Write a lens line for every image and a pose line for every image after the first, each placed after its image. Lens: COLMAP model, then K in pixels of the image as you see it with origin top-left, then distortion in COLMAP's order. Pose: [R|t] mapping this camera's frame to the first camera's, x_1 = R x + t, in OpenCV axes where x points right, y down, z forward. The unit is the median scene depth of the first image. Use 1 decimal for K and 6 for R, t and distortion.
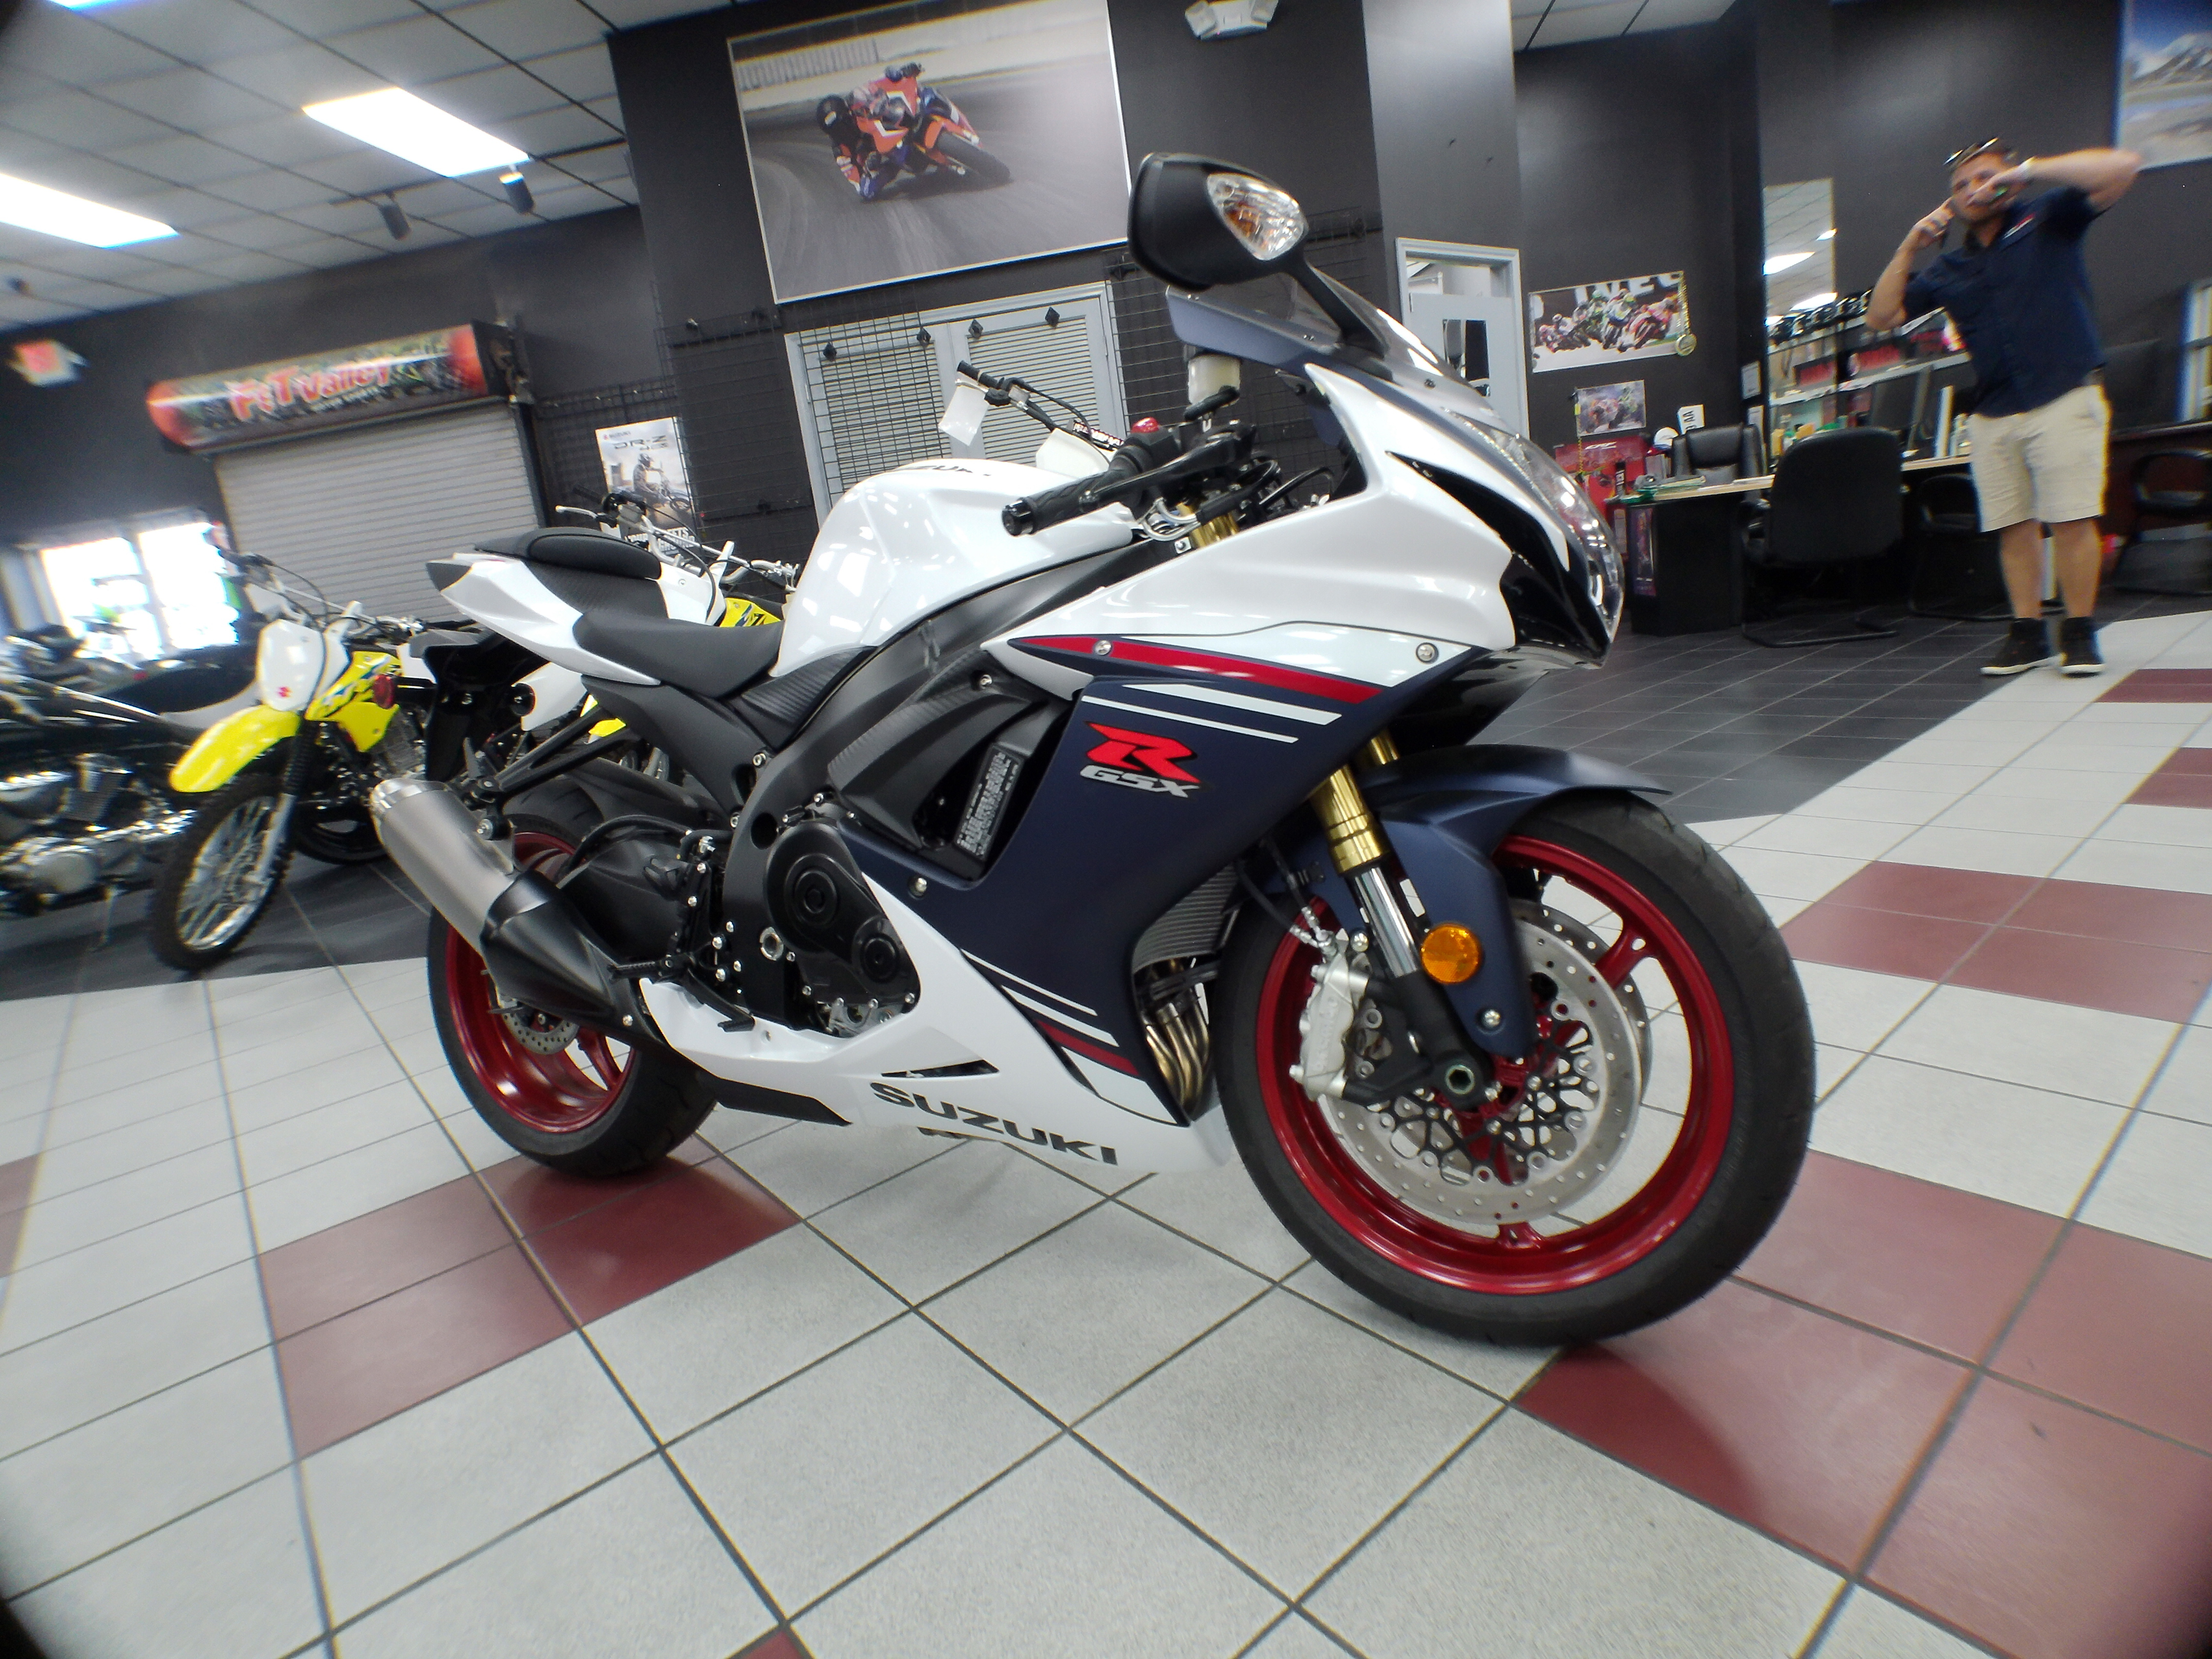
lens RADIAL K [[1186.8, 0, 1146.0], [0, 1186.8, 823.7], [0, 0, 1]] dist [-0.008087, -0.000695]
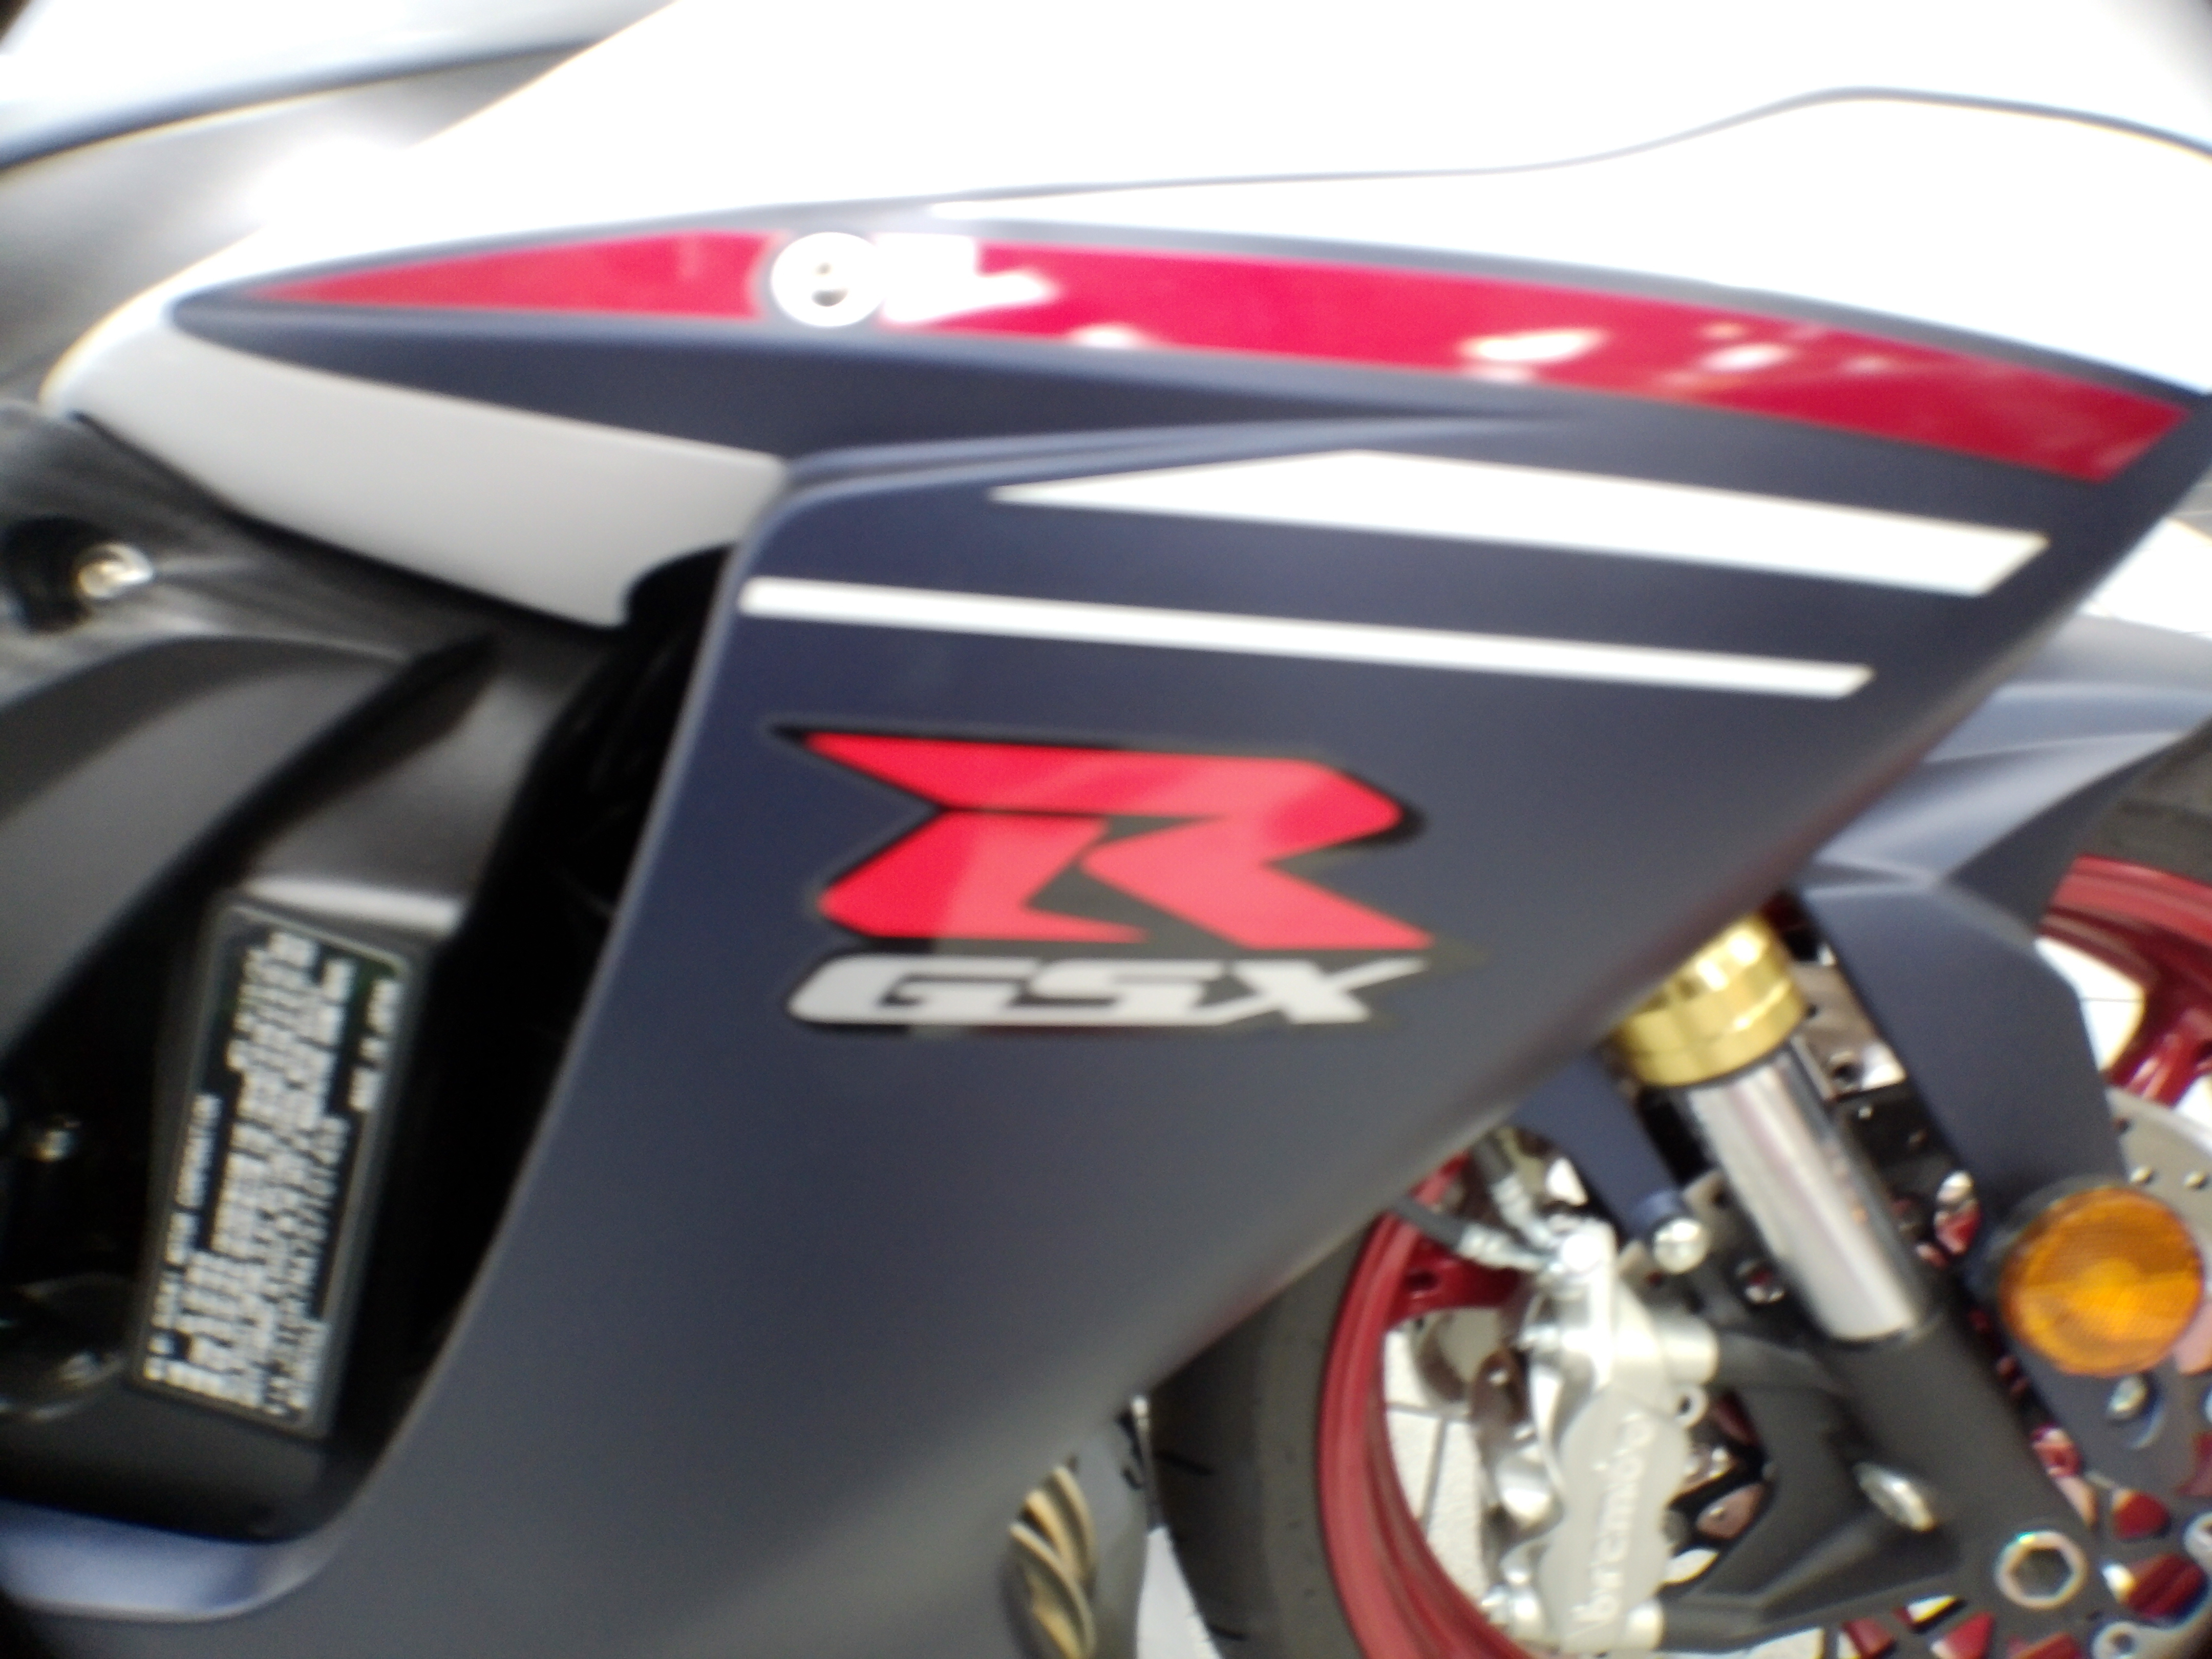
lens RADIAL K [[1186.8, 0, 1146.0], [0, 1186.8, 823.7], [0, 0, 1]] dist [-0.008087, -0.000695]
pose [[0.890709, -0.185328, 0.415080, -0.074598], [0.148516, 0.981651, 0.119598, -0.081043], [-0.429629, -0.044881, 0.901890, 0.777034]]
